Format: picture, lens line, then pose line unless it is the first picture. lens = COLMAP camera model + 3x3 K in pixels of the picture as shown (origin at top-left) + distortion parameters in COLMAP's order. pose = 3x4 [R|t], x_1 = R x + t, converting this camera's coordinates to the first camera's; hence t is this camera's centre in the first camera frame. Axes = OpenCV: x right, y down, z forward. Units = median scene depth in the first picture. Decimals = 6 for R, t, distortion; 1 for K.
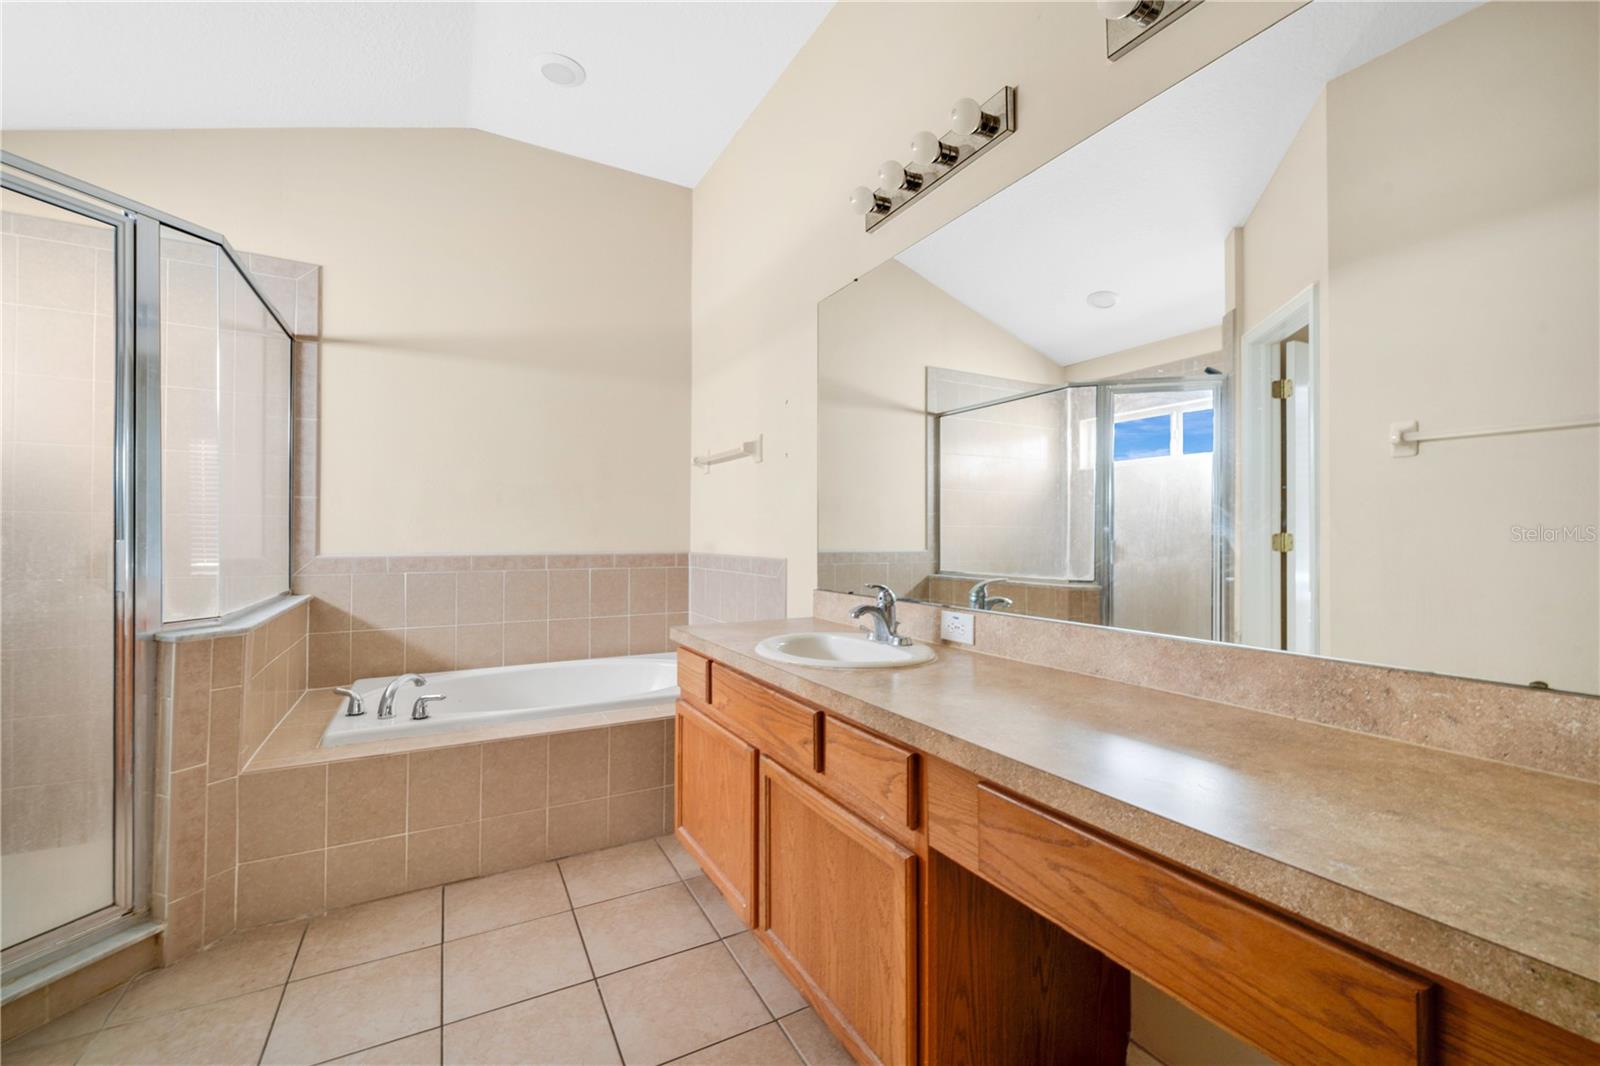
lens RADIAL K [[646.8, 0, 805.0], [0, 646.8, 533.7], [0, 0, 1]] dist [-0.000031, -0.001189]
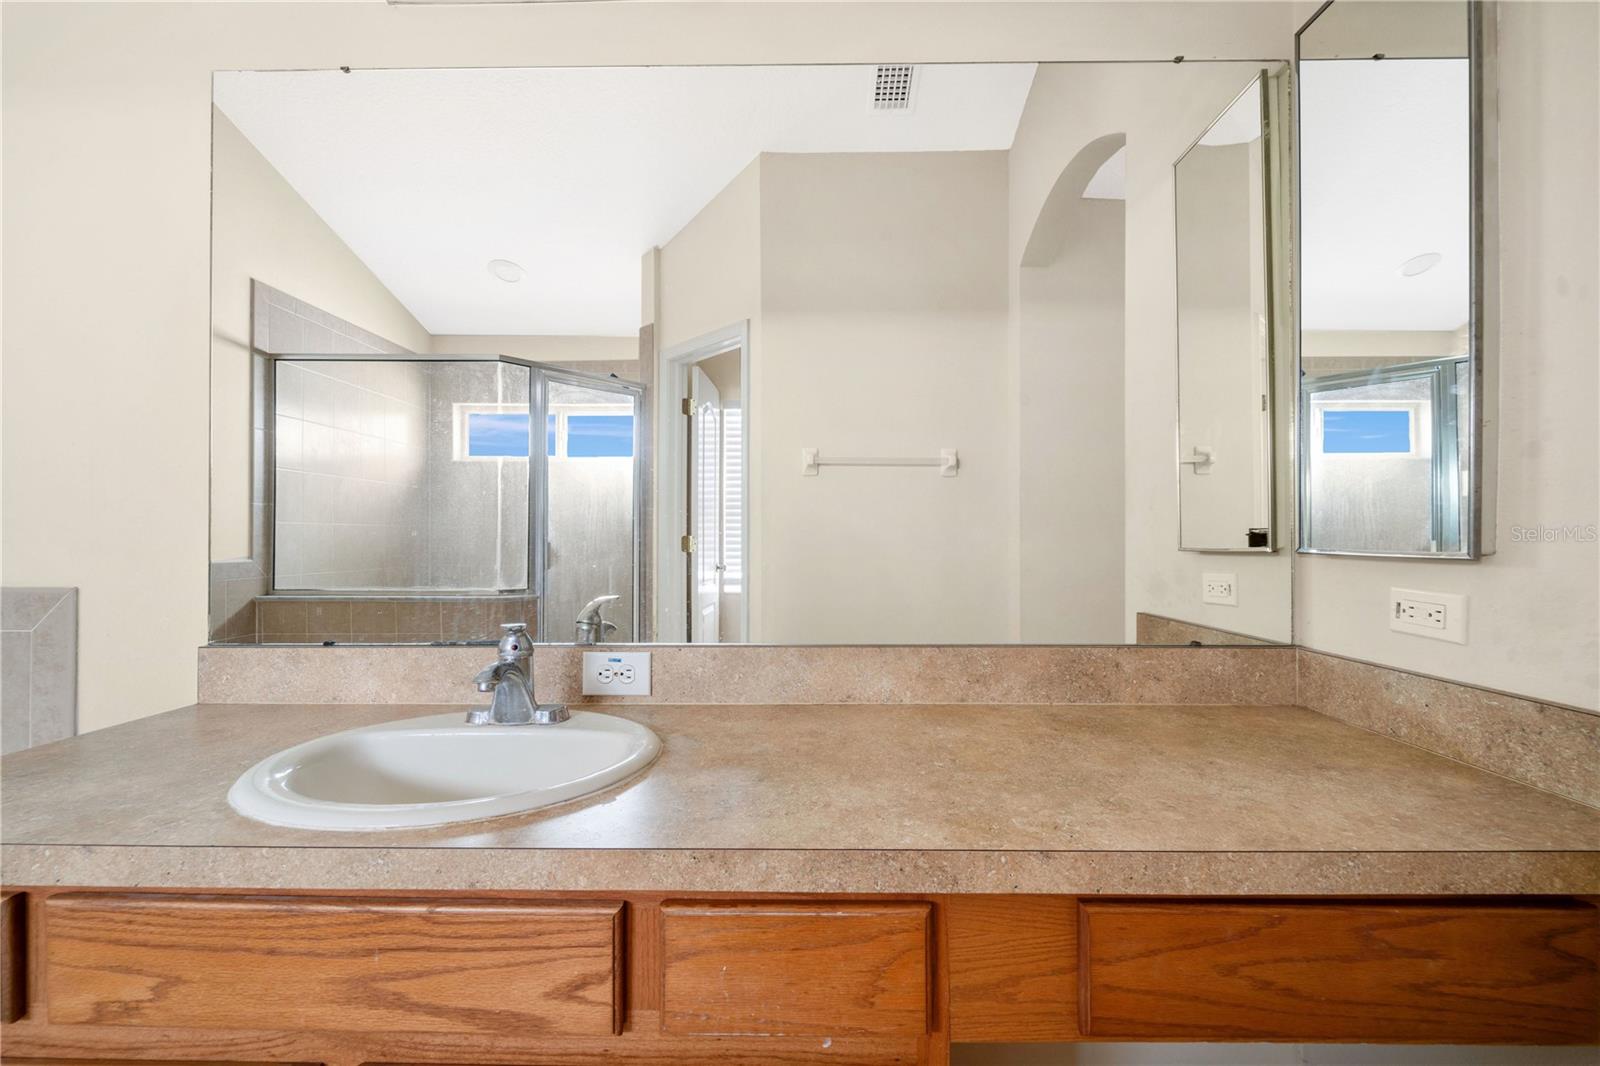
lens RADIAL K [[646.8, 0, 799.0], [0, 646.8, 535.5], [0, 0, 1]] dist [-0.000031, -0.001189]
pose [[0.503403, 0.004303, 0.864041, -0.226854], [-0.004021, 0.999988, -0.002637, 0.002070], [-0.864042, -0.002147, 0.503415, 0.450413]]
